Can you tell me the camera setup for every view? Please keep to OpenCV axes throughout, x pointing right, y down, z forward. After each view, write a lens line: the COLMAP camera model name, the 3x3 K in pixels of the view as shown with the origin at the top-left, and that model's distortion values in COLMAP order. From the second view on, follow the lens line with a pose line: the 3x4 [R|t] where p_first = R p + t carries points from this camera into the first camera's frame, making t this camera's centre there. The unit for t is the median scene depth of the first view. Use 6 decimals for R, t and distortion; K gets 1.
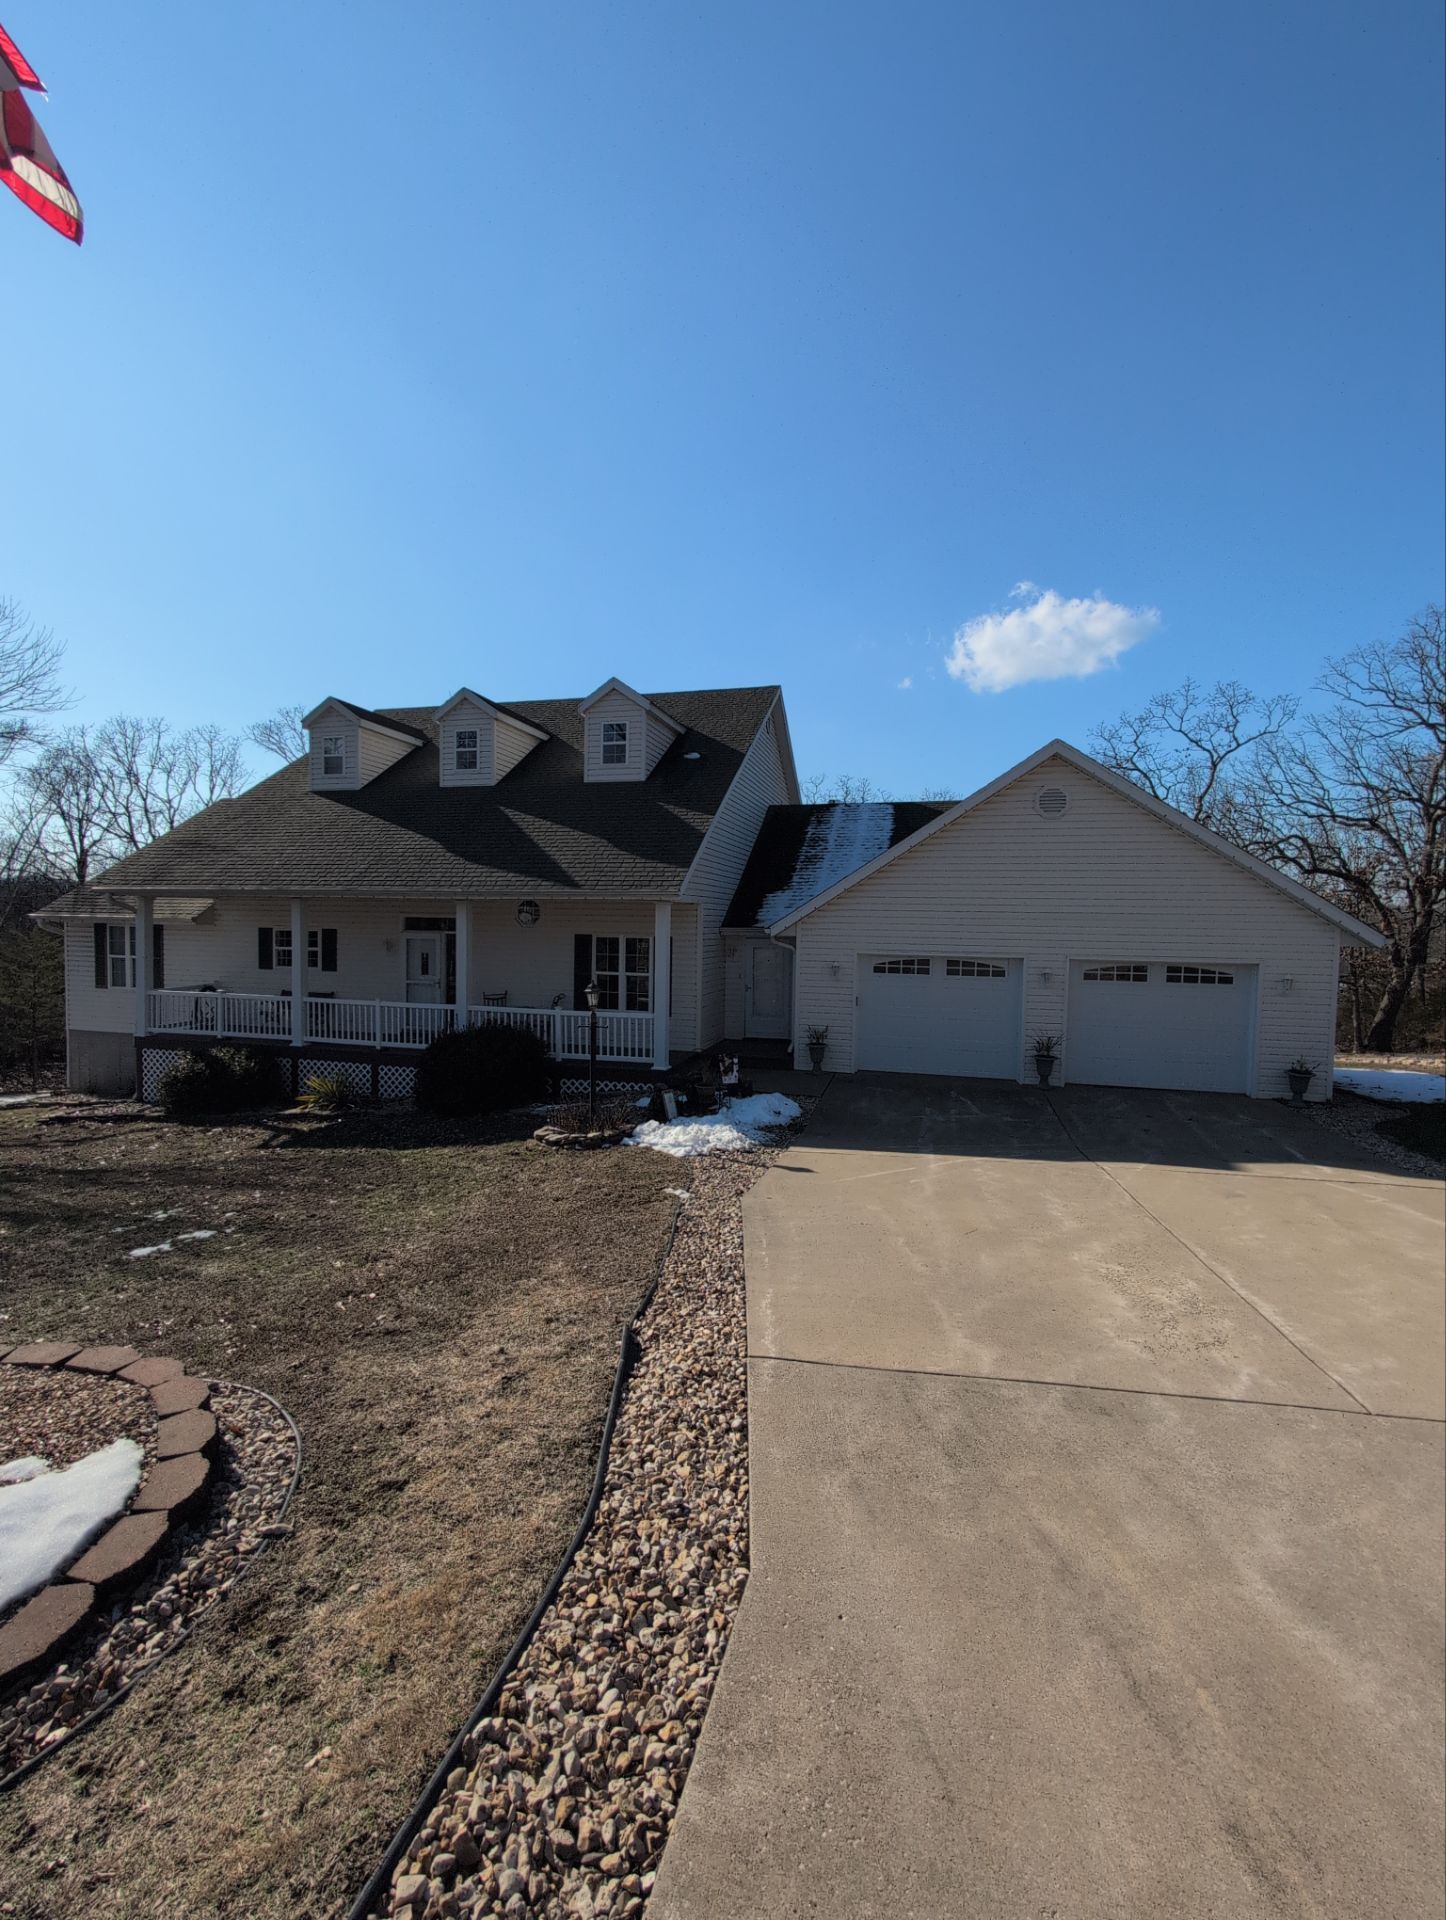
lens RADIAL K [[813.8, 0, 721.5], [0, 813.8, 955.5], [0, 0, 1]] dist [0.004347, 0.000234]
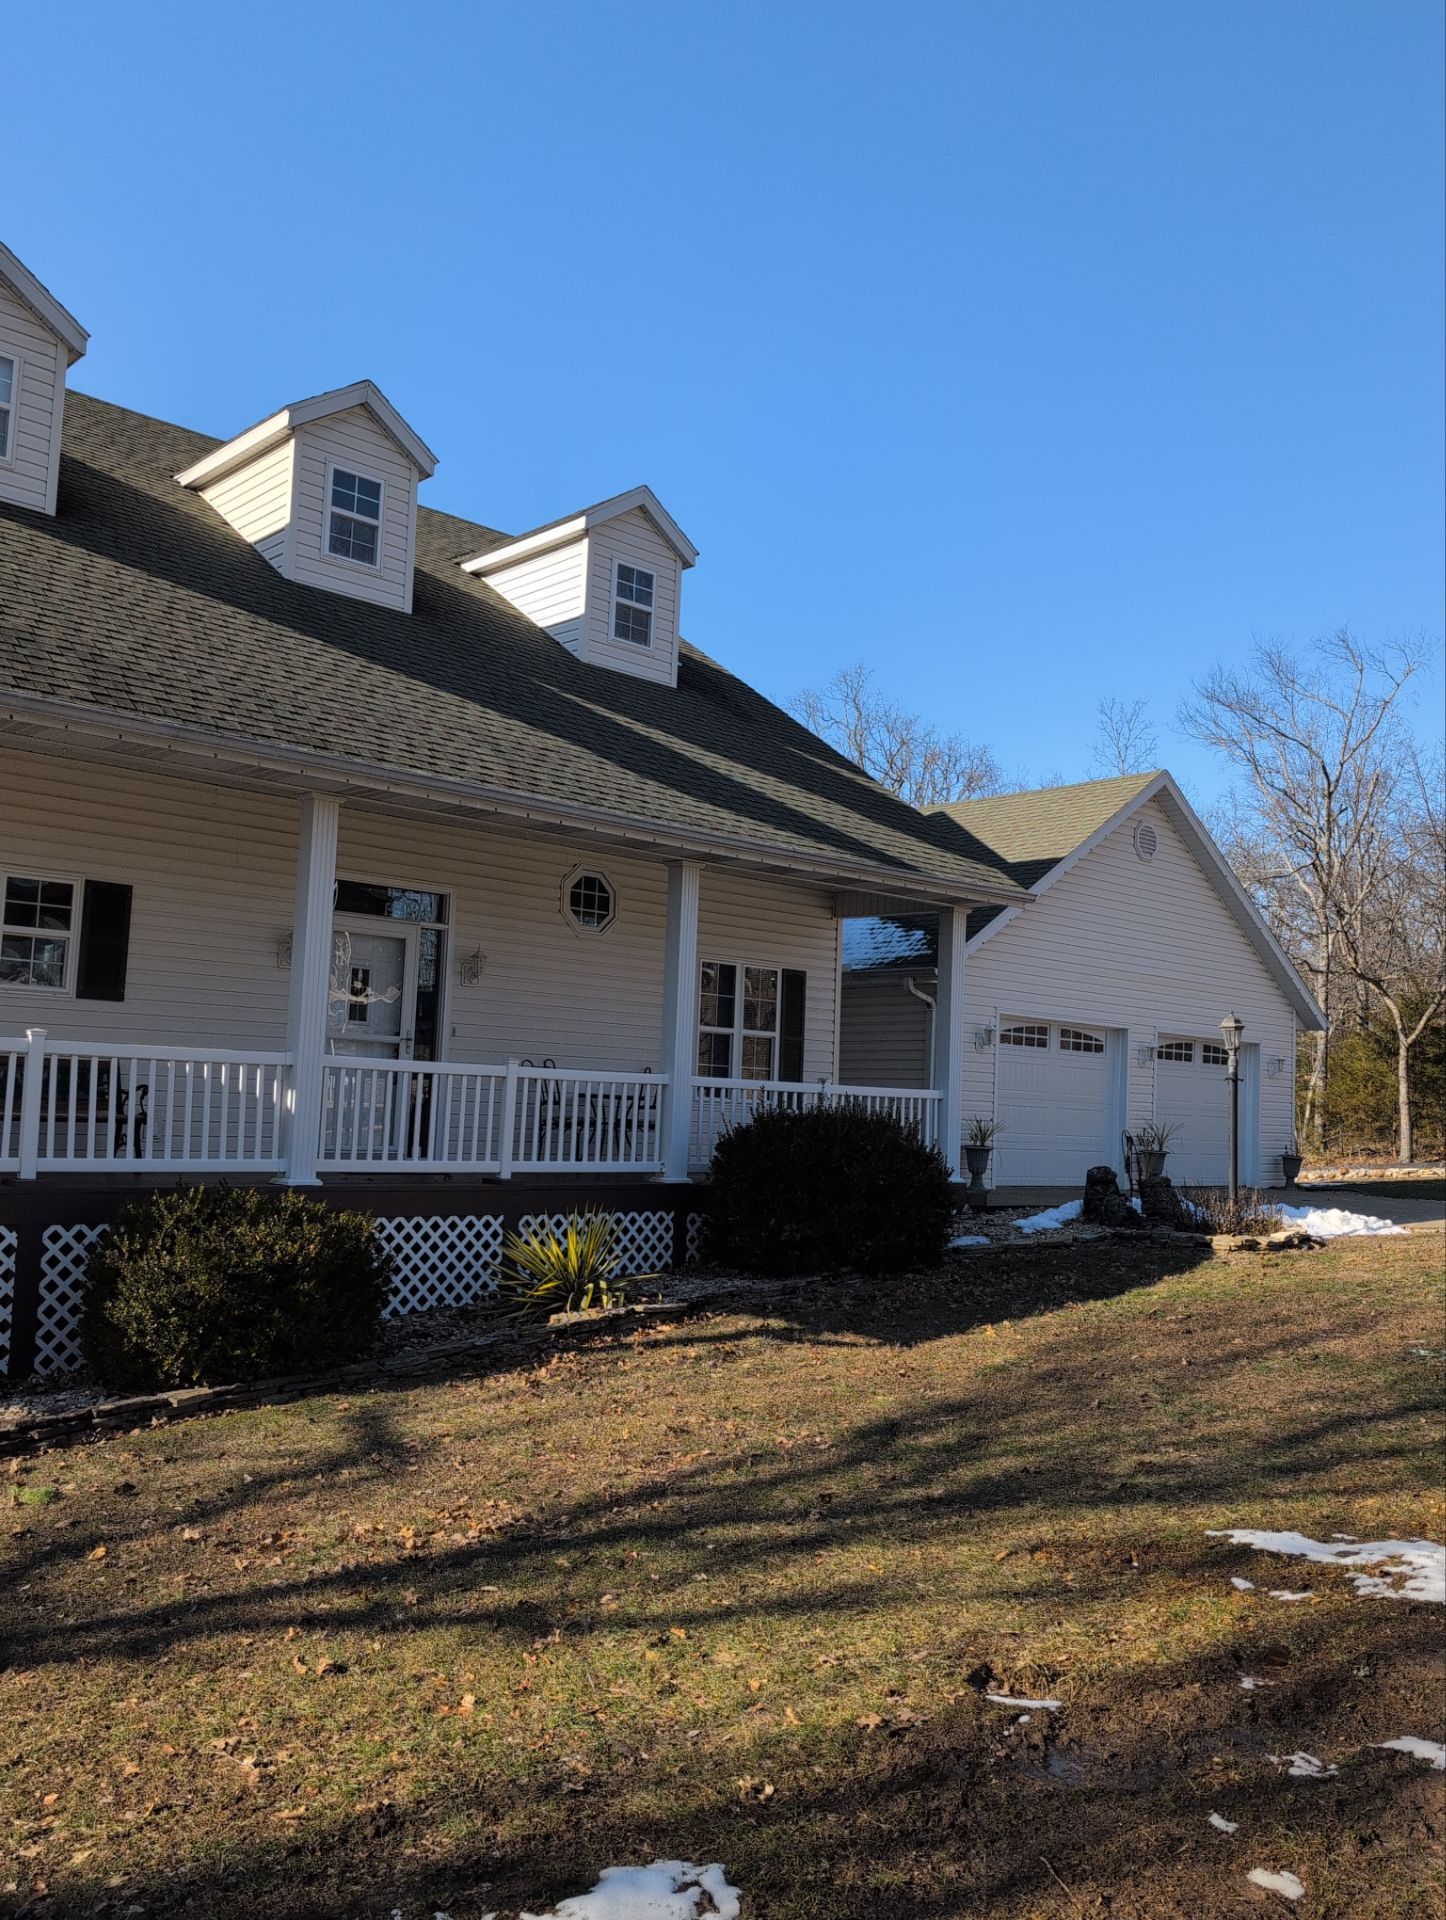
lens RADIAL K [[1613.9, 0, 732.6], [0, 1613.9, 964.6], [0, 0, 1]] dist [0.026560, -0.013434]
pose [[0.529307, 0.081031, 0.844552, -1.030308], [0.004036, 0.995177, -0.098012, 0.082372], [-0.848421, 0.055287, 0.526427, 0.426172]]
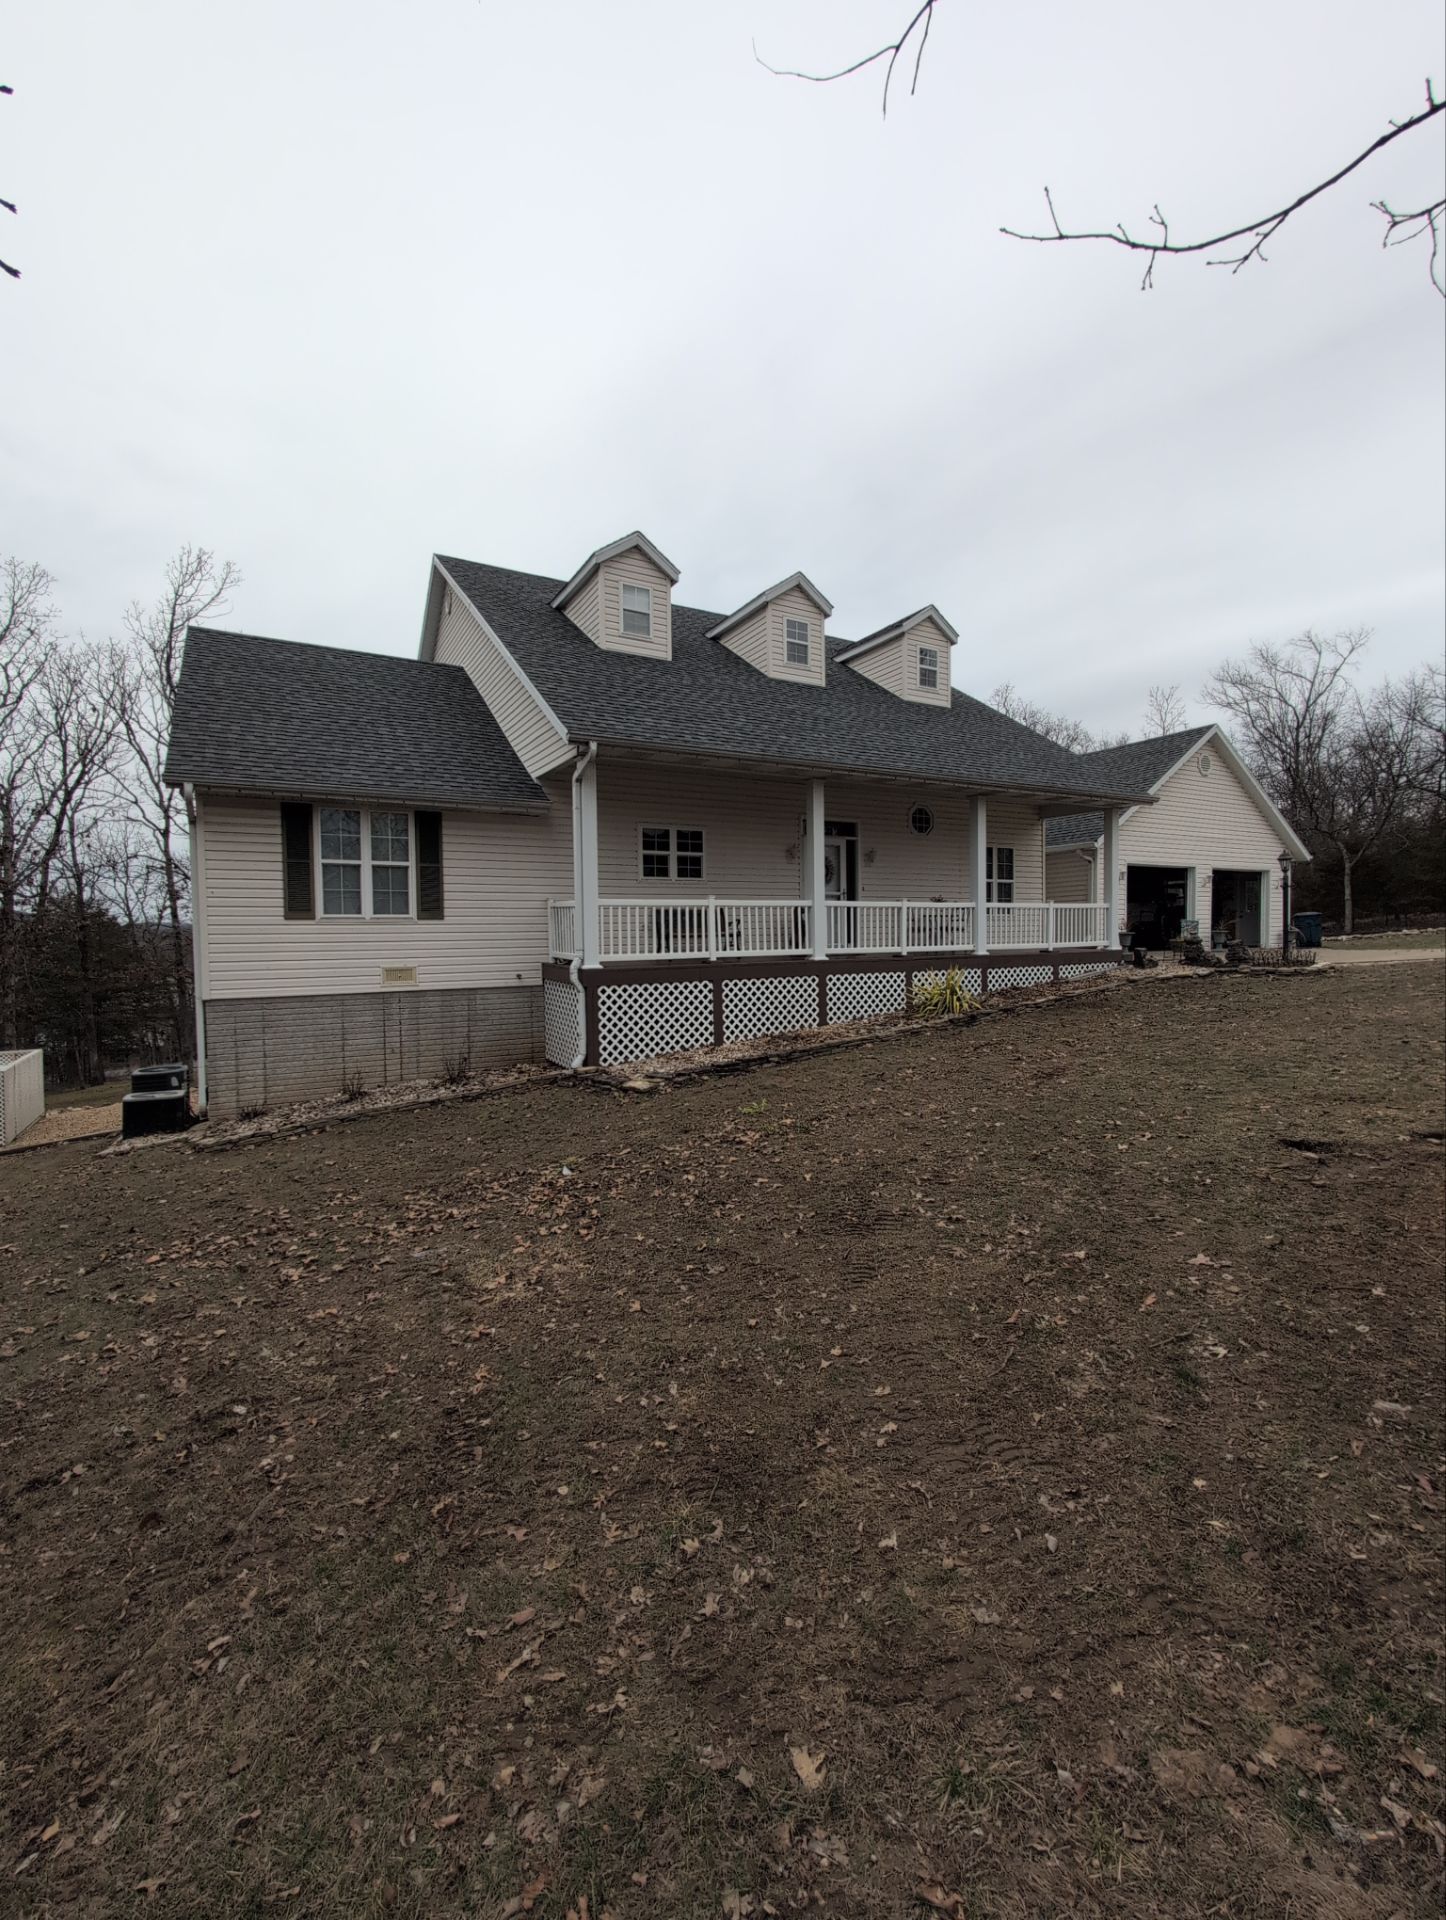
lens RADIAL K [[813.8, 0, 721.5], [0, 813.8, 955.5], [0, 0, 1]] dist [0.004347, 0.000234]
pose [[0.711628, -0.044376, 0.701154, -1.141315], [0.053770, 0.998516, 0.008623, 0.092142], [-0.700496, 0.031564, 0.712958, 0.475676]]
